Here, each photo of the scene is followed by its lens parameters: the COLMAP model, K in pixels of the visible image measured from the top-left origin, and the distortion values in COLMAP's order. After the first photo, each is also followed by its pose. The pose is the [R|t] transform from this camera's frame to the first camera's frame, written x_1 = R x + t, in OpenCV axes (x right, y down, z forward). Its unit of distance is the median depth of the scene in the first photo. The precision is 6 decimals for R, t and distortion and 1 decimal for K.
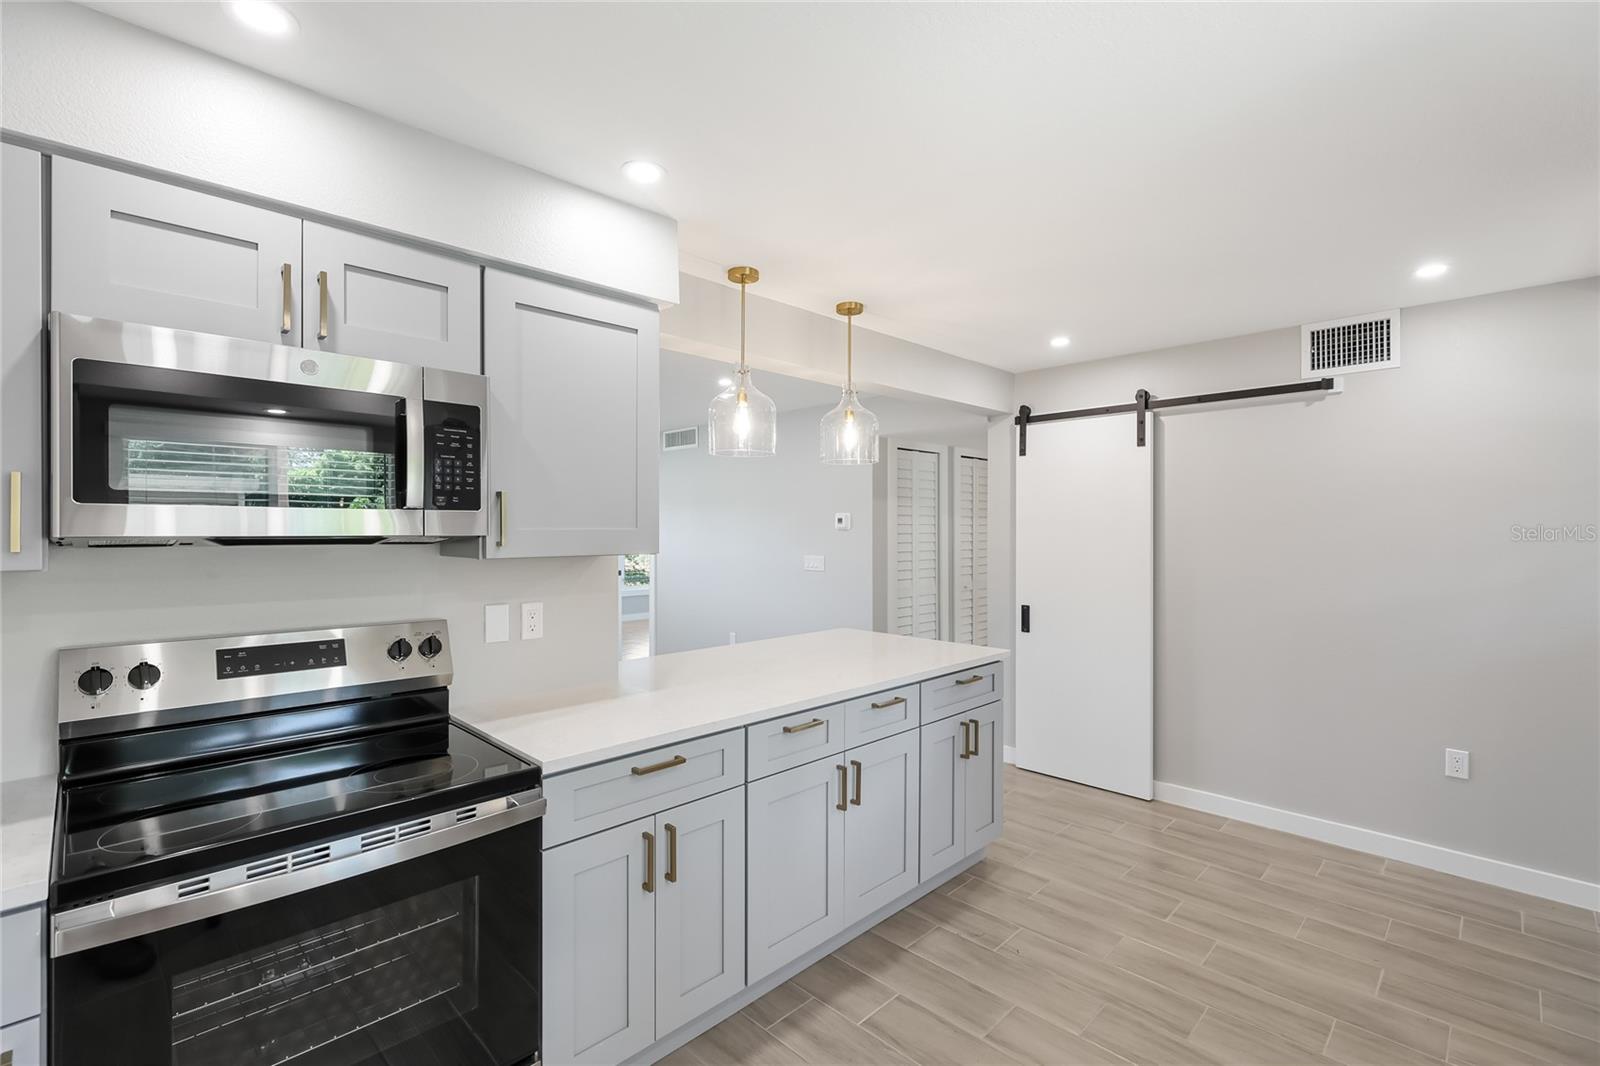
lens RADIAL K [[727.3, 0, 803.1], [0, 727.3, 532.5], [0, 0, 1]] dist [-0.002753, -0.000124]
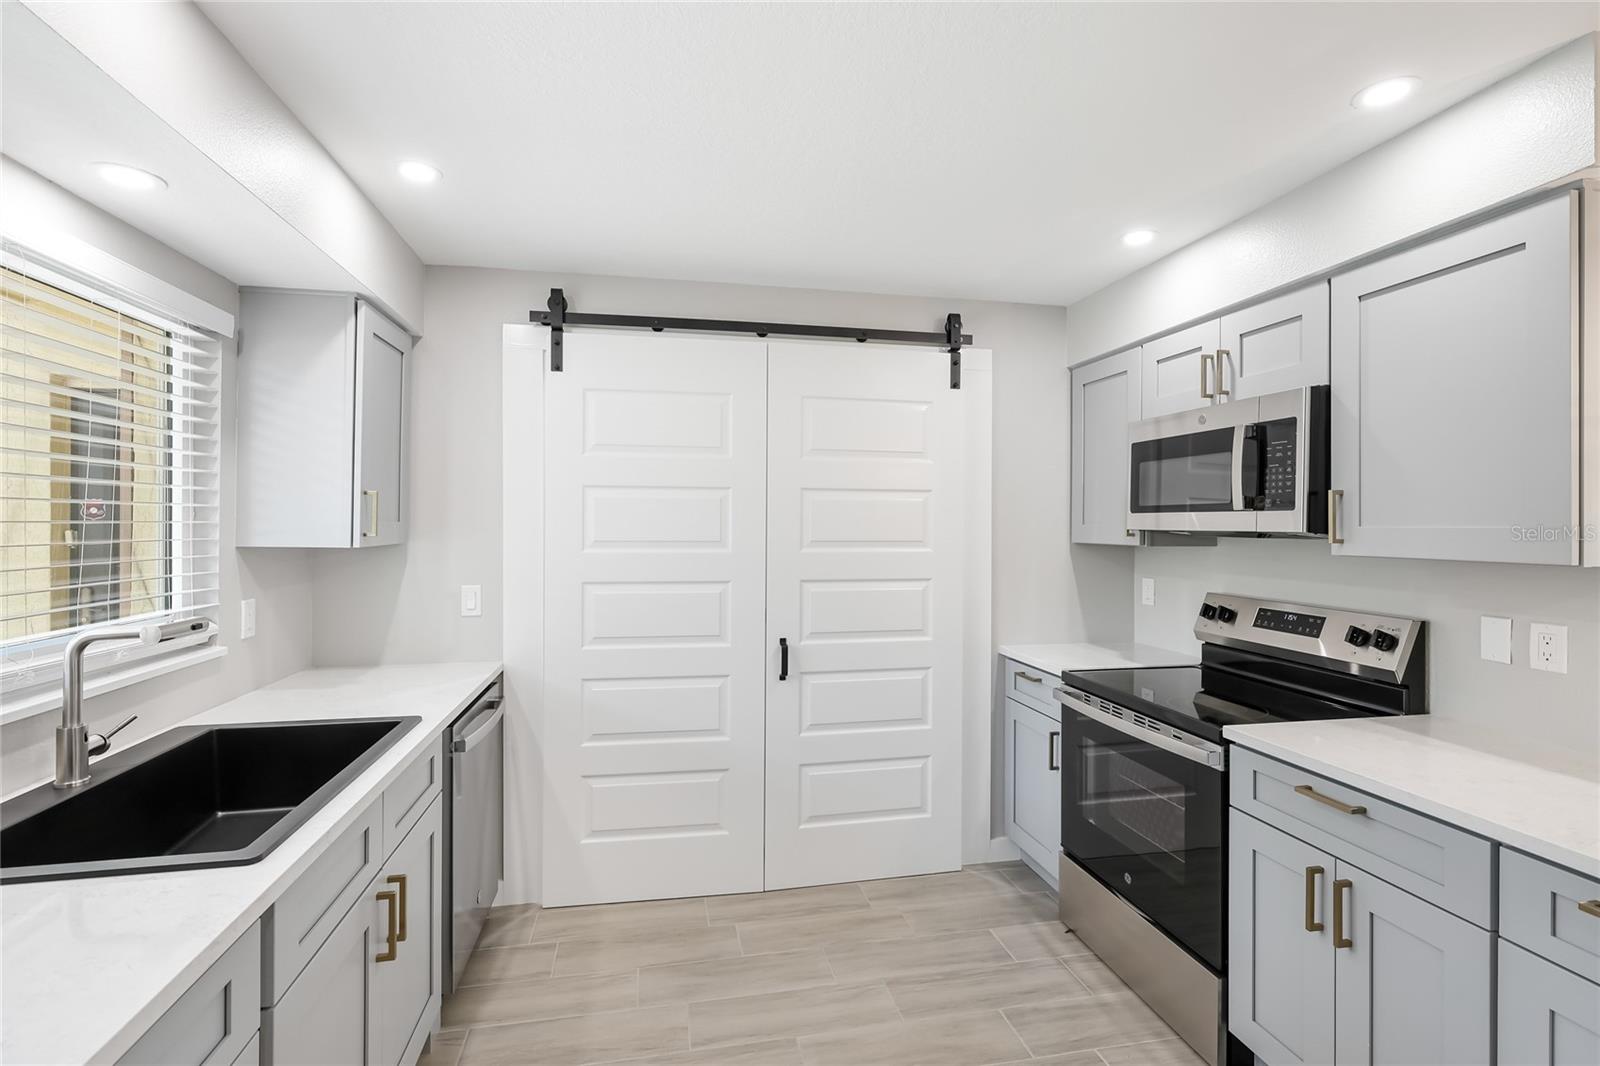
lens RADIAL K [[743.0, 0, 804.7], [0, 743.0, 524.7], [0, 0, 1]] dist [0.001546, 0.000536]
pose [[-0.551380, -0.002569, -0.834250, 0.771871], [-0.008904, 0.999956, 0.002805, -0.003433], [0.834207, 0.008975, -0.551379, 0.840106]]
